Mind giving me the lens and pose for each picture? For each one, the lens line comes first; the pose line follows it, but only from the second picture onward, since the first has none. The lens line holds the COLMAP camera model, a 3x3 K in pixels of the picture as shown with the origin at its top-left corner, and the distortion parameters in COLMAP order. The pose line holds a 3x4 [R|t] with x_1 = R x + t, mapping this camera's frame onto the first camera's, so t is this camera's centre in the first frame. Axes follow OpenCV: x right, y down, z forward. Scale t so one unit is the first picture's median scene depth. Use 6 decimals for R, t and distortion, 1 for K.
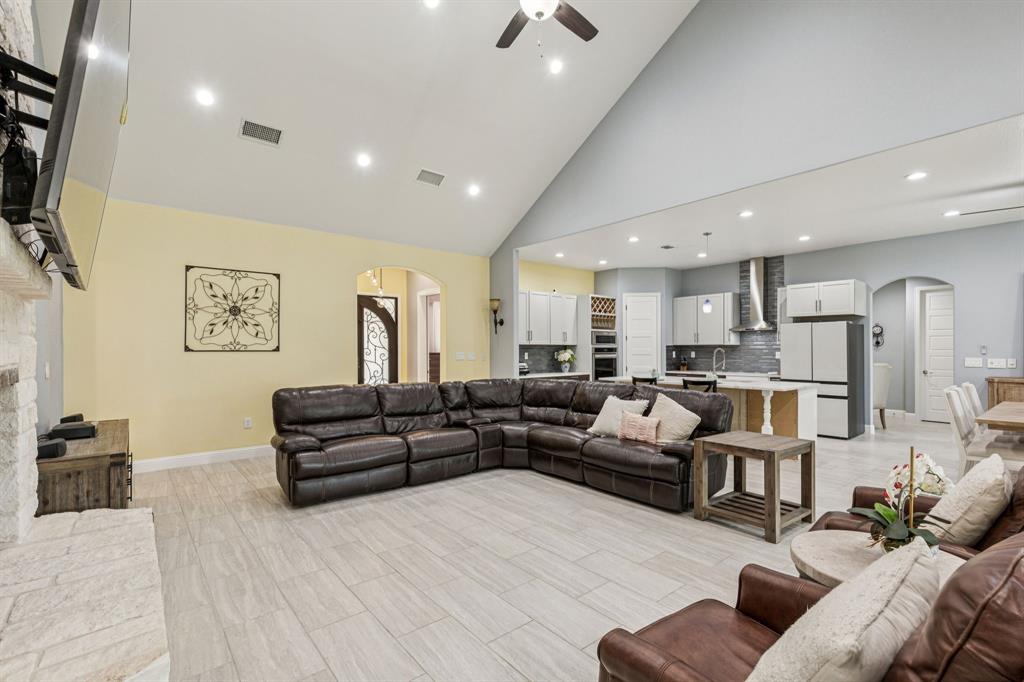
lens RADIAL K [[469.3, 0, 512.6], [0, 469.3, 346.5], [0, 0, 1]] dist [0.015461, -0.000026]
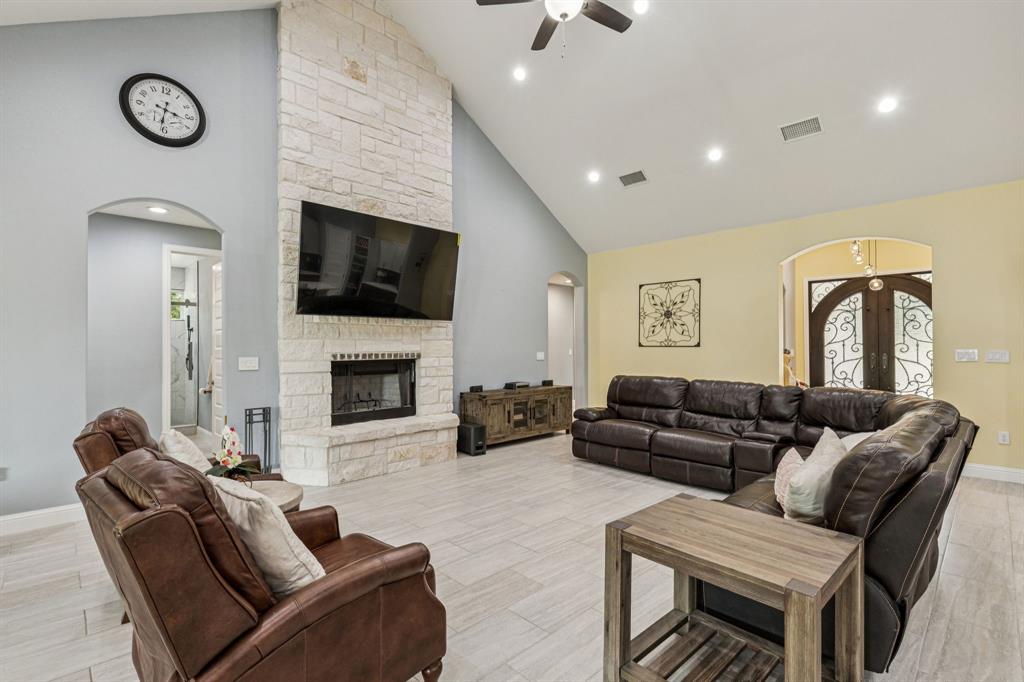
lens RADIAL K [[469.3, 0, 506.3], [0, 469.3, 344.8], [0, 0, 1]] dist [0.015461, -0.000026]
pose [[0.073558, 0.001061, -0.997290, 1.778411], [0.007660, 0.999969, 0.001629, -0.000325], [0.997262, -0.007759, 0.073548, 1.340595]]
